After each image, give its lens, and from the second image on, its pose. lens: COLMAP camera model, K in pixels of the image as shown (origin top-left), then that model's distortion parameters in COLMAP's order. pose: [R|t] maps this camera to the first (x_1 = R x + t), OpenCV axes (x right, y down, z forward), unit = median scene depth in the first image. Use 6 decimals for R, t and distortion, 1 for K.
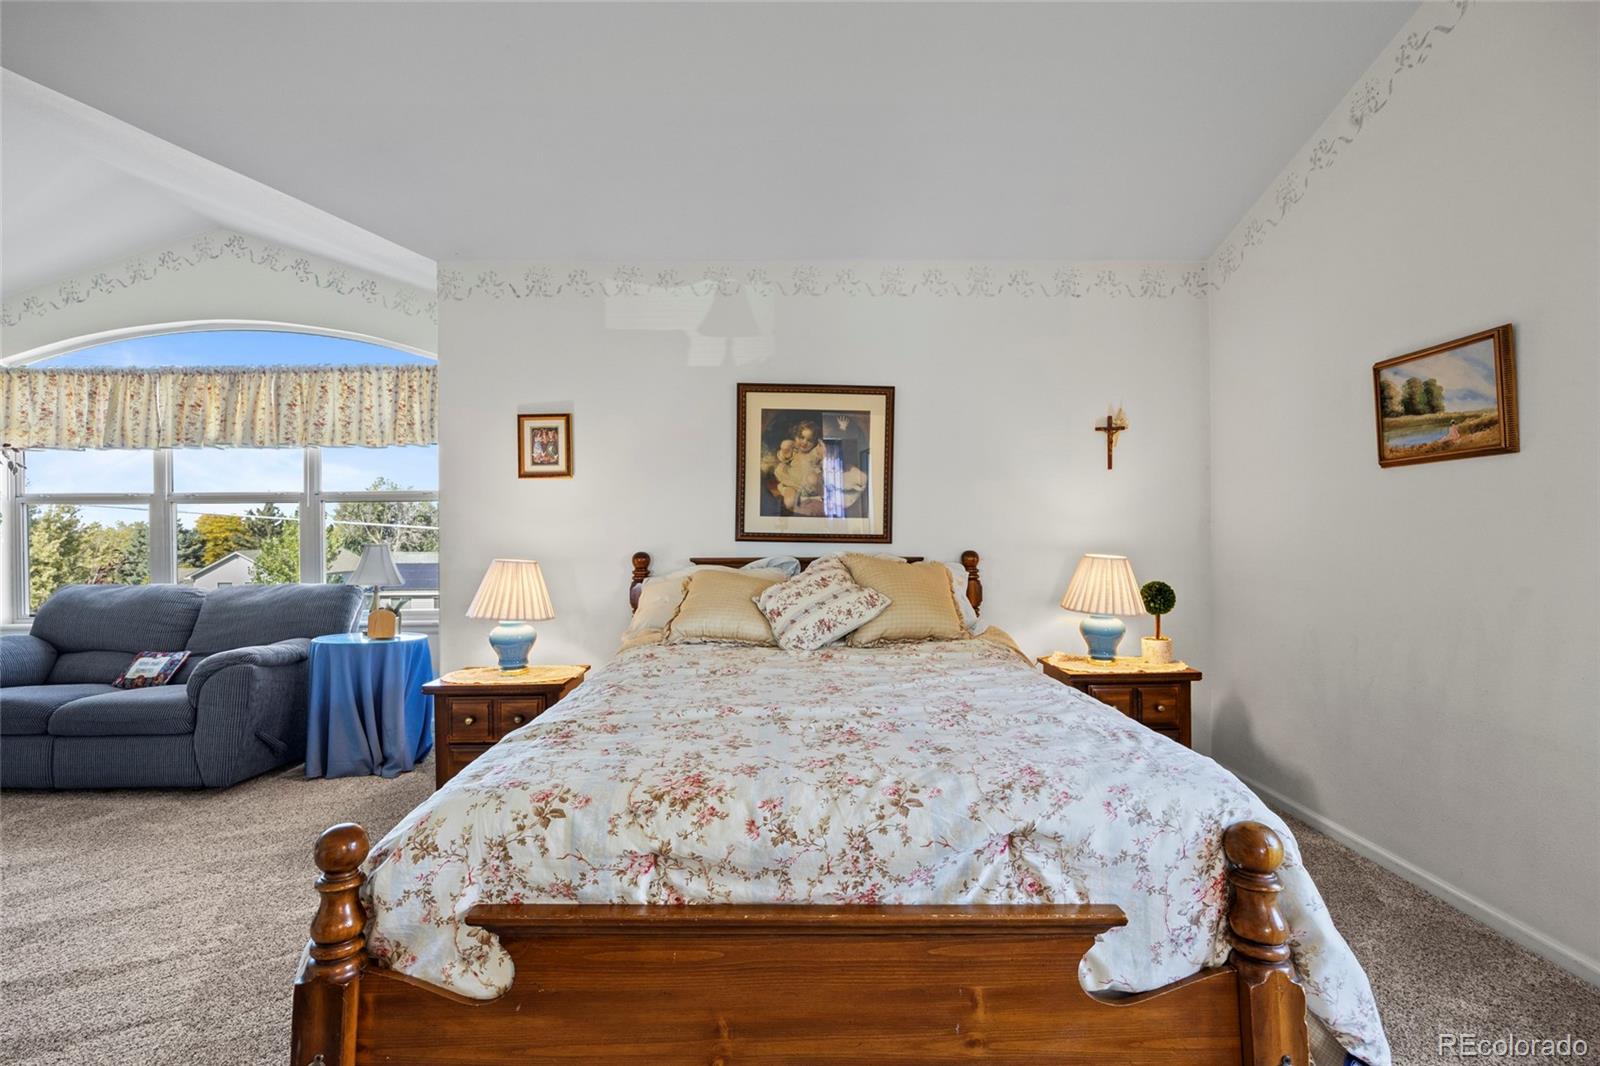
lens RADIAL K [[713.1, 0, 800.0], [0, 713.1, 533.0], [0, 0, 1]] dist [-0.008938, 0.000110]
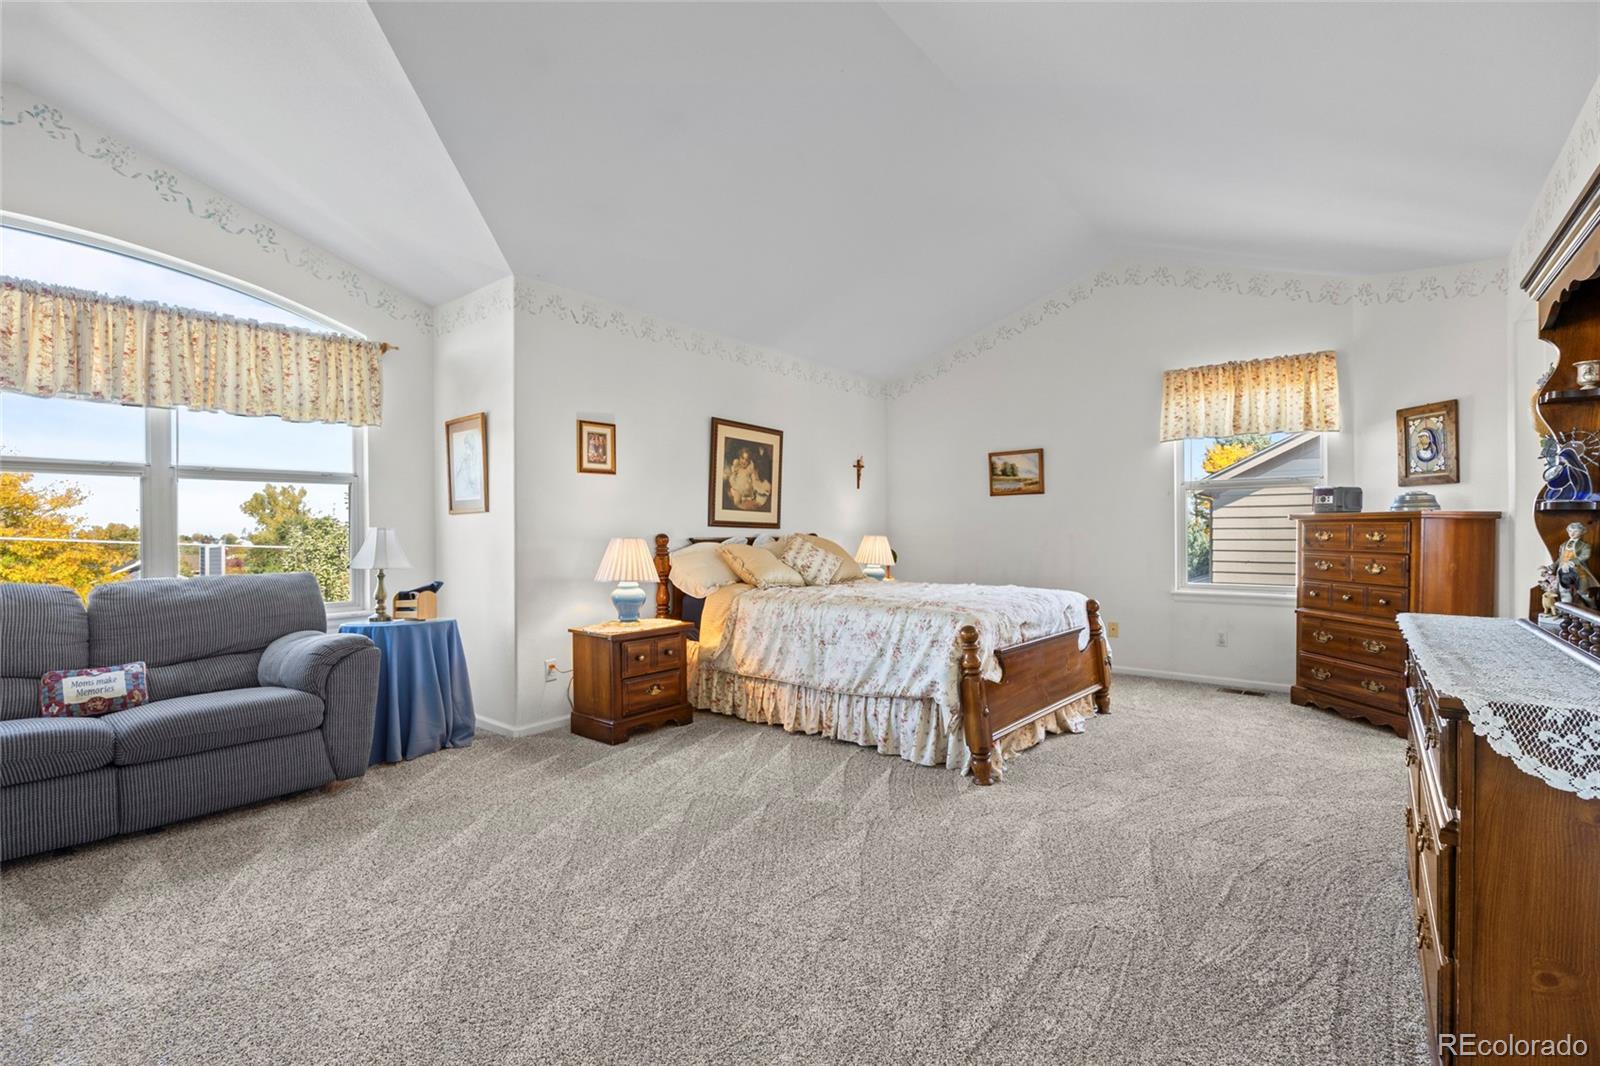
lens RADIAL K [[713.1, 0, 800.0], [0, 713.1, 533.0], [0, 0, 1]] dist [-0.008938, 0.000110]
pose [[0.649578, 0.001540, 0.760293, -1.069140], [0.003266, 0.999983, -0.004816, 0.032333], [-0.760288, 0.005611, 0.649562, -0.070340]]
